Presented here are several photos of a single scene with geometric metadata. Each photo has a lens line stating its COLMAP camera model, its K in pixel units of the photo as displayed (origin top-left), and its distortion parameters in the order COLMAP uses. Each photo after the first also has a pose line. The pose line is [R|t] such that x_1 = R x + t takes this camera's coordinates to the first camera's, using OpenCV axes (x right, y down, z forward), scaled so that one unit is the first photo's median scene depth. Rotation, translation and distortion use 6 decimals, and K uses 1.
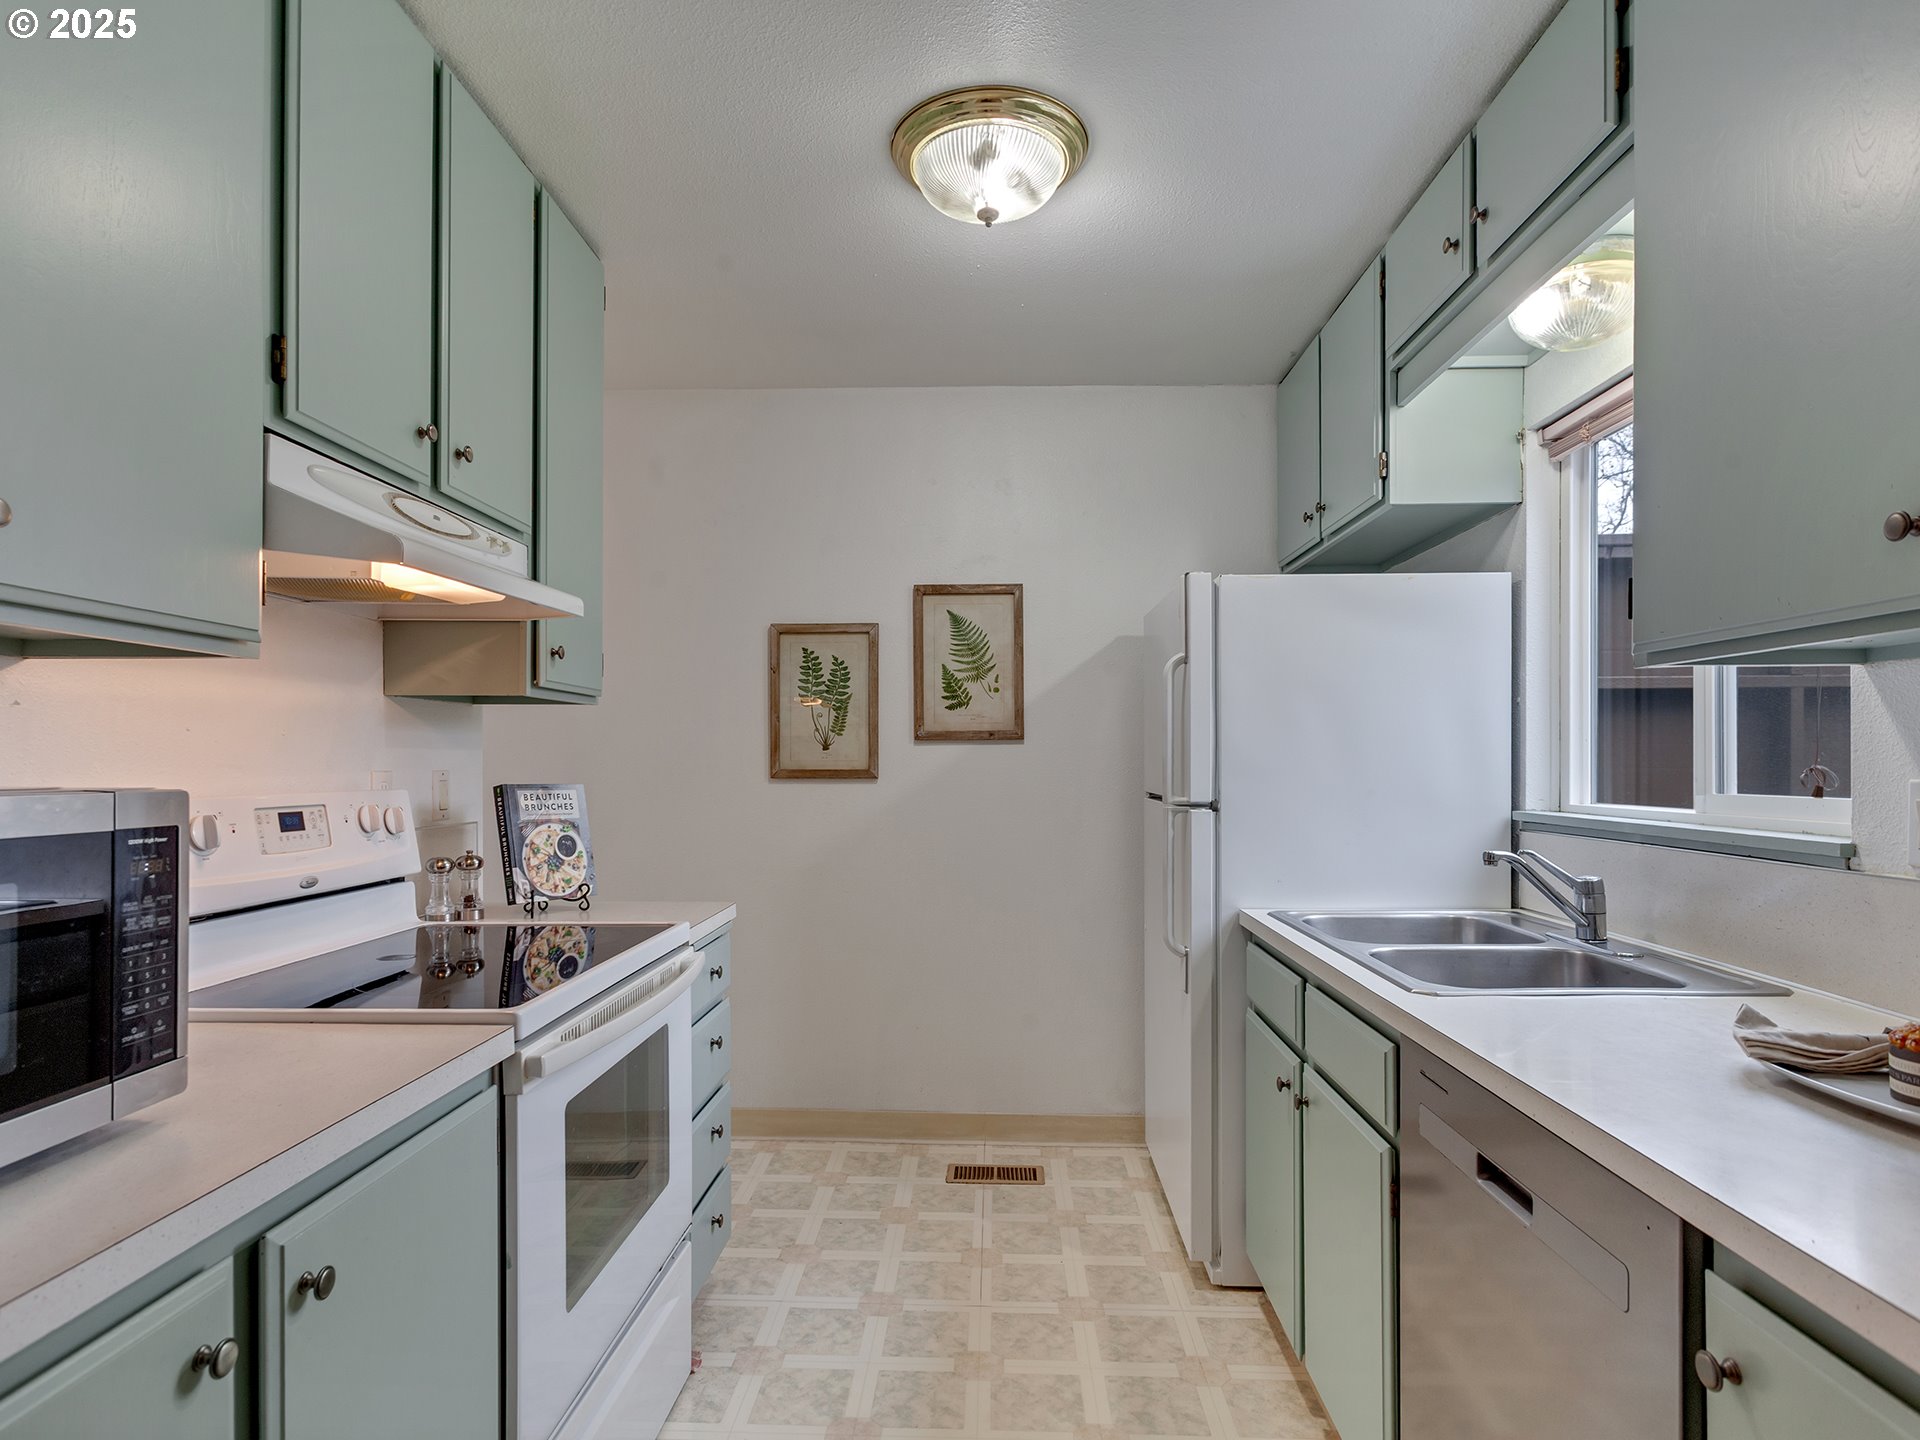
lens RADIAL K [[1018.9, 0, 952.0], [0, 1018.9, 758.1], [0, 0, 1]] dist [0.003856, 0.001449]
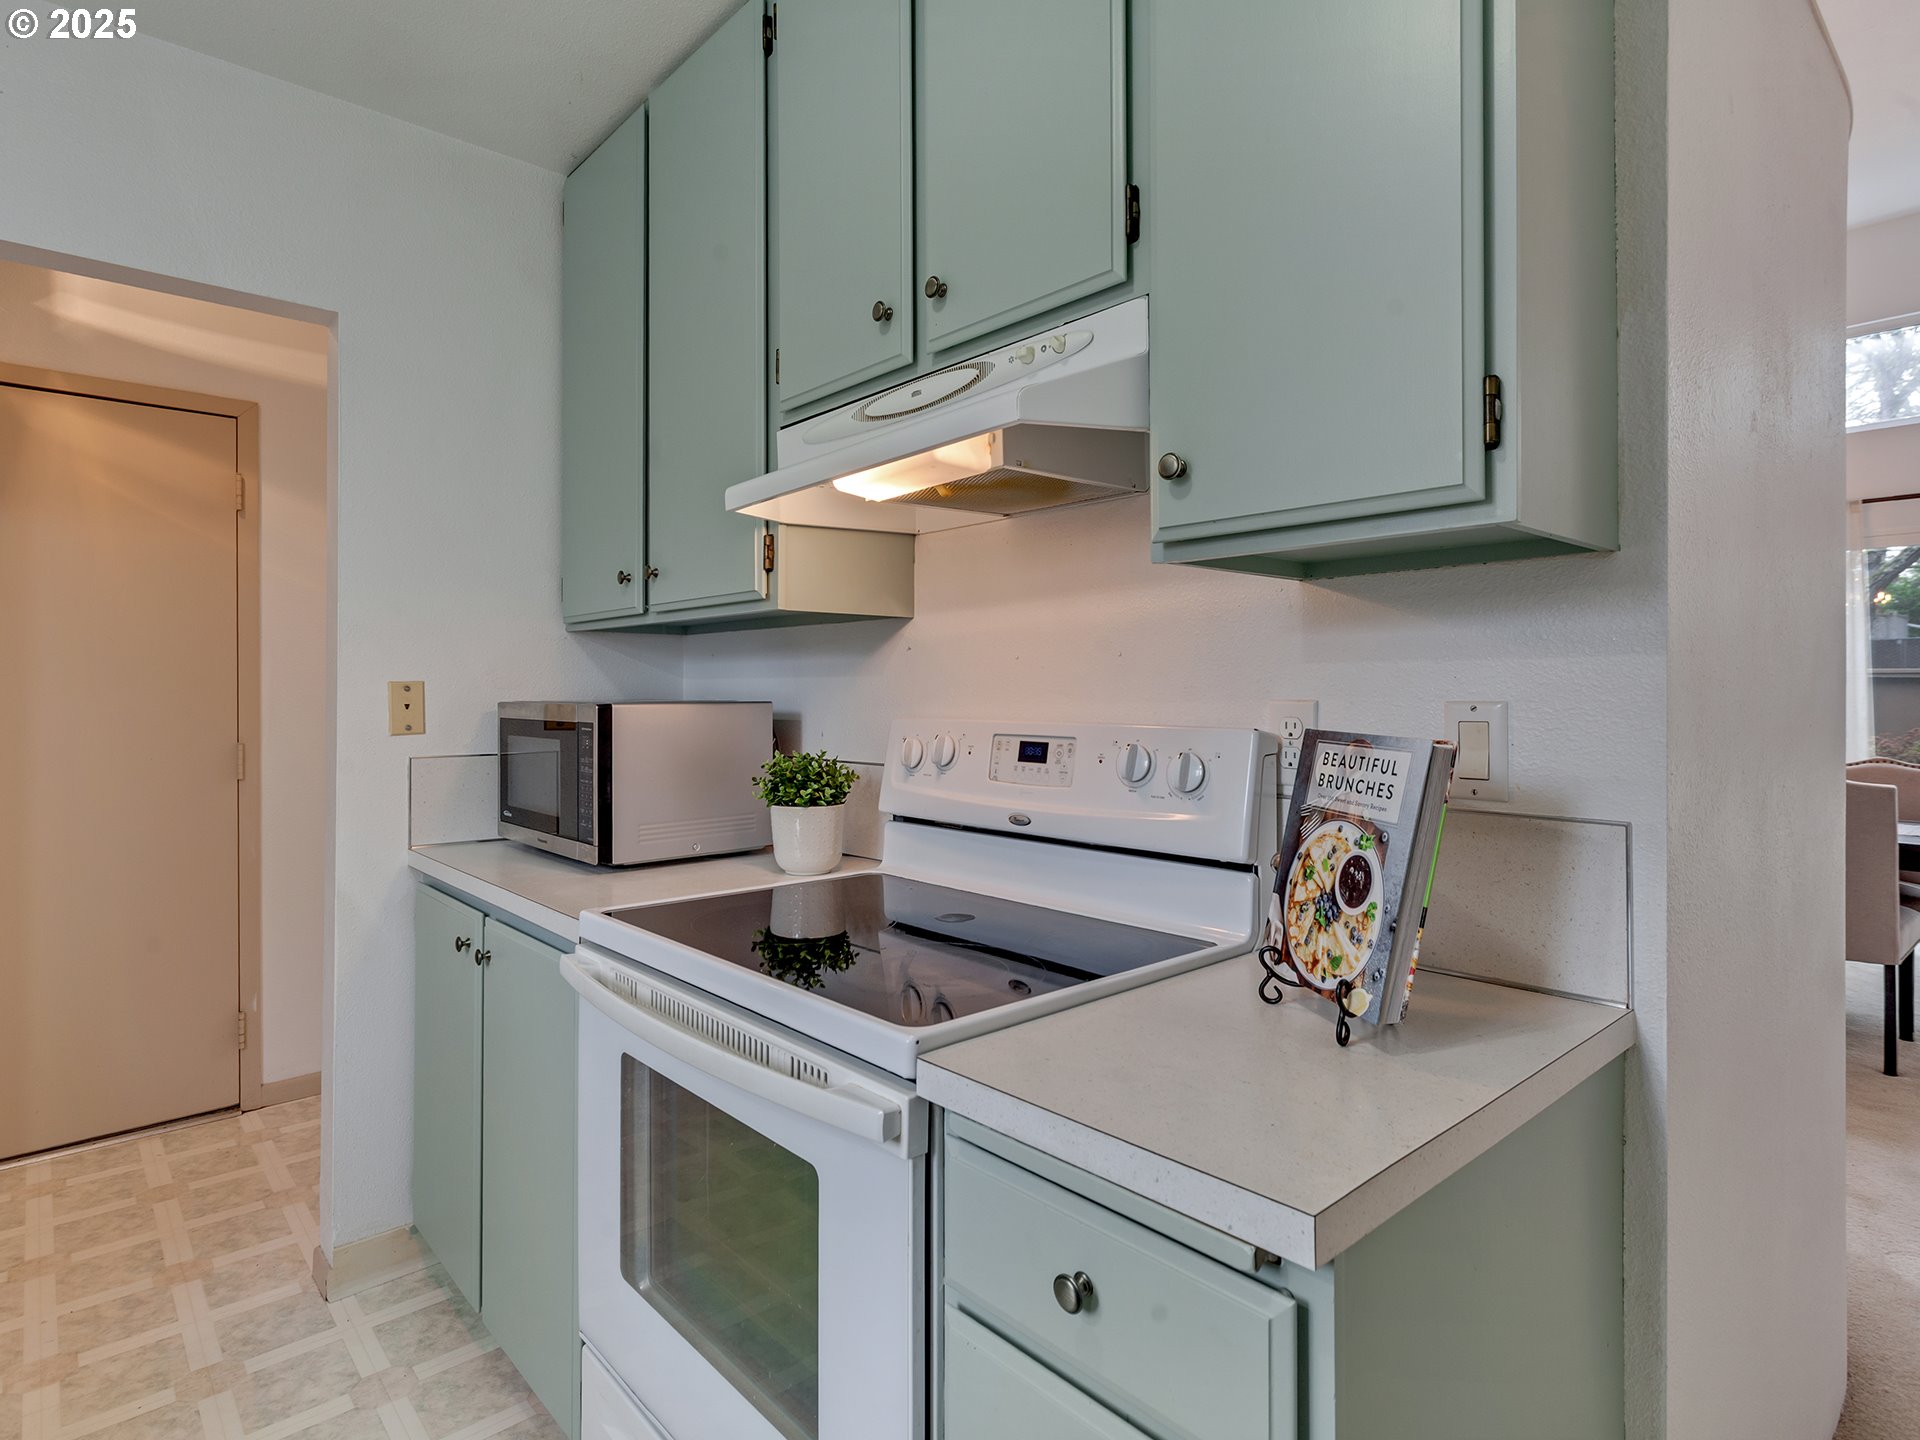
lens RADIAL K [[1041.2, 0, 946.2], [0, 1041.2, 685.3], [0, 0, 1]] dist [-0.001496, 0.000622]
pose [[-0.724731, -0.000154, -0.689031, 0.046784], [0.008242, 0.999926, -0.008892, 0.007268], [0.688982, -0.012123, -0.724677, 1.267261]]
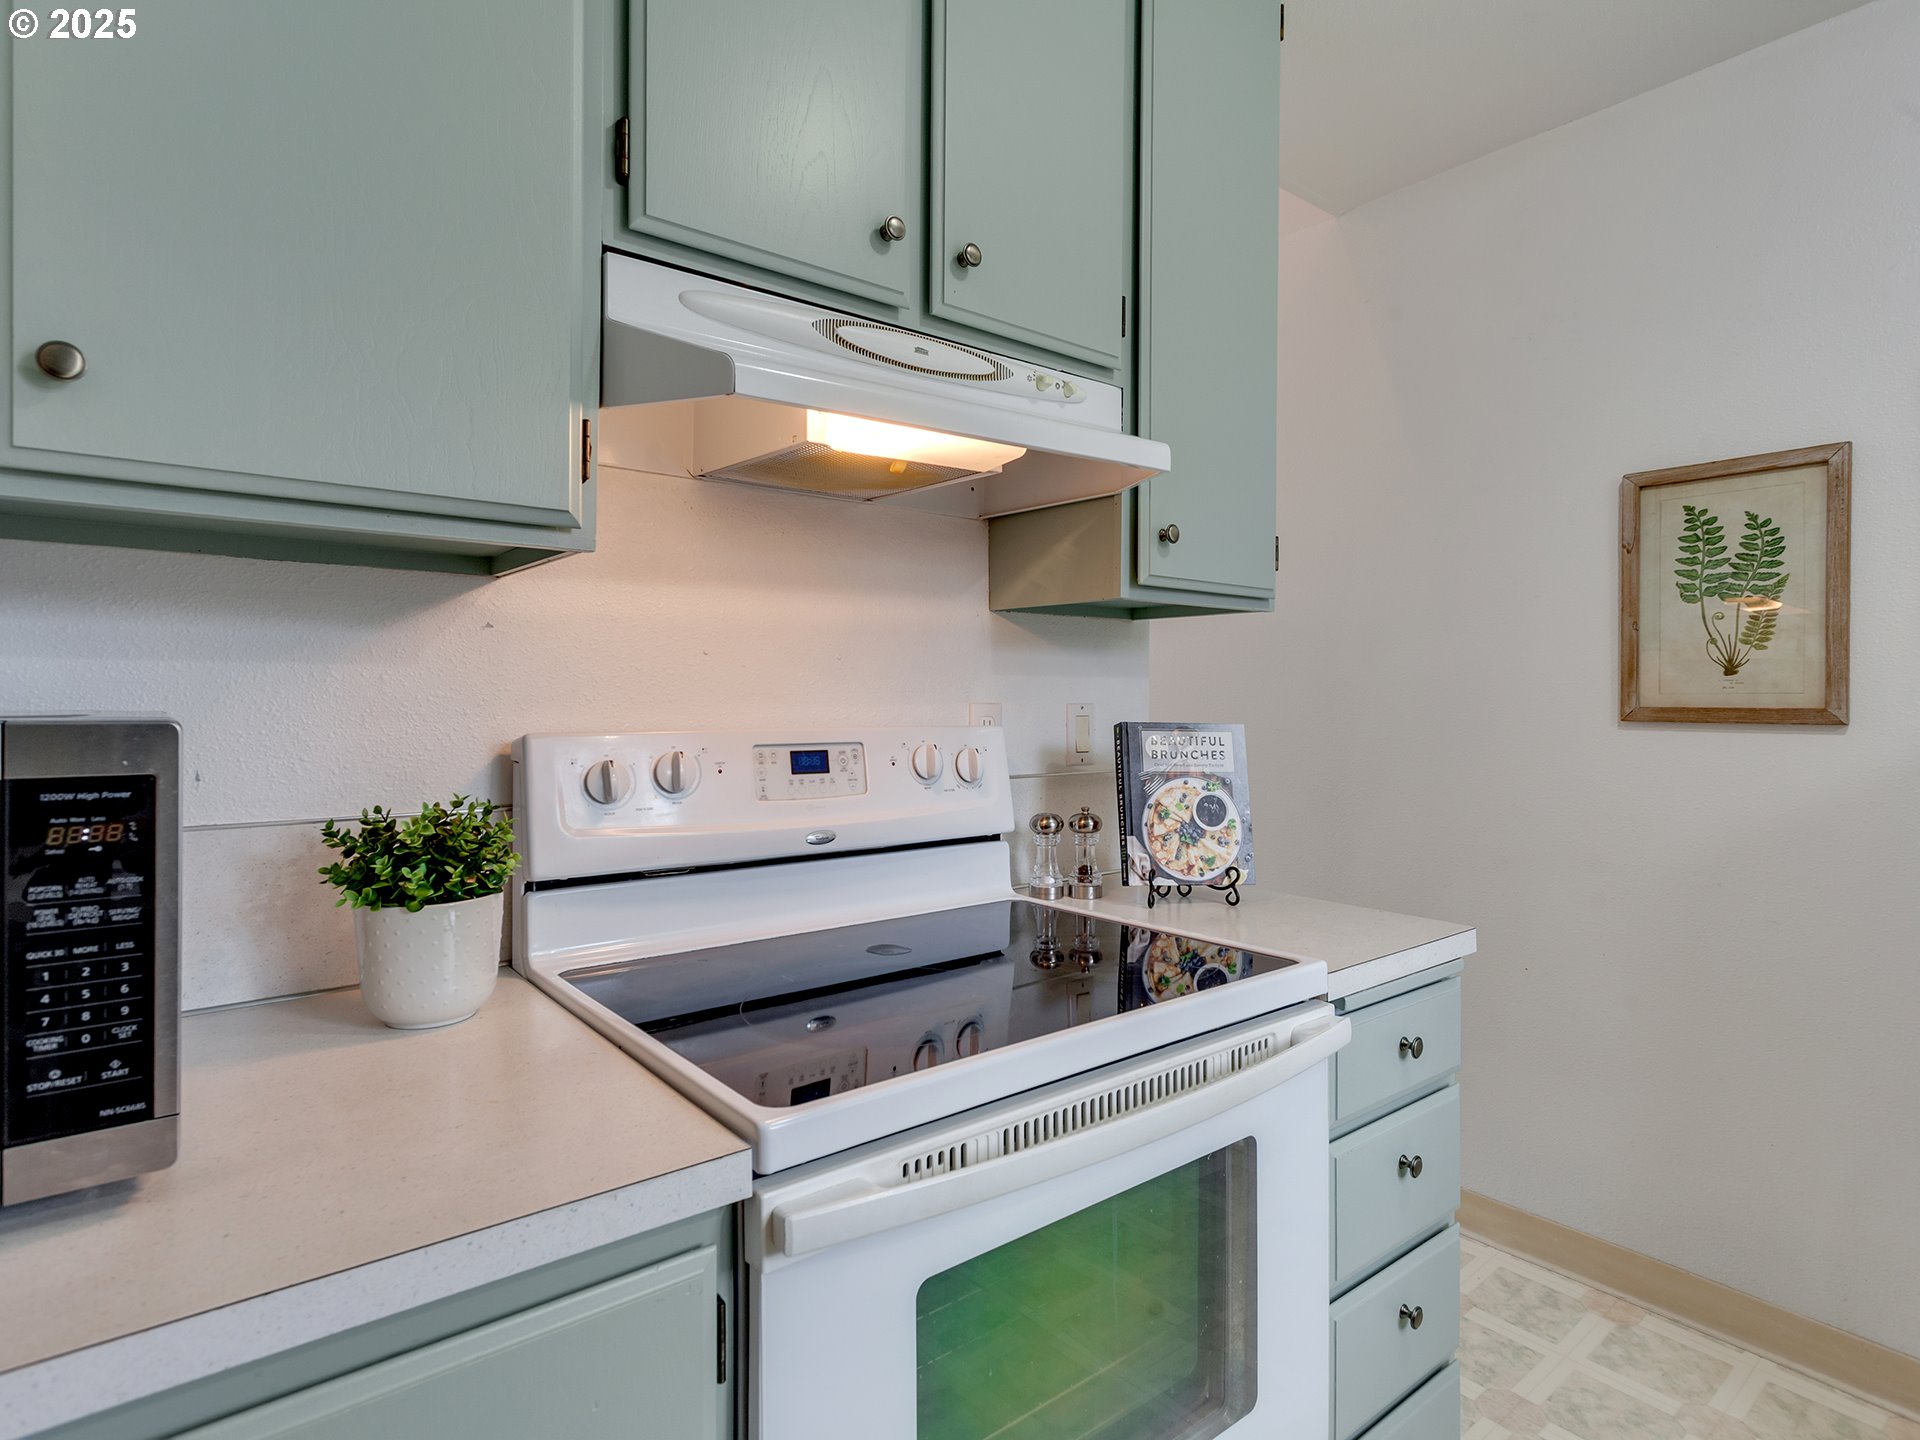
lens RADIAL K [[1020.3, 0, 959.4], [0, 1020.3, 702.5], [0, 0, 1]] dist [0.000475, 0.002828]
pose [[0.655872, 0.005698, -0.754851, 0.045119], [-0.000169, 0.999973, 0.007402, 0.005873], [0.754872, -0.004728, 0.655855, 0.426263]]
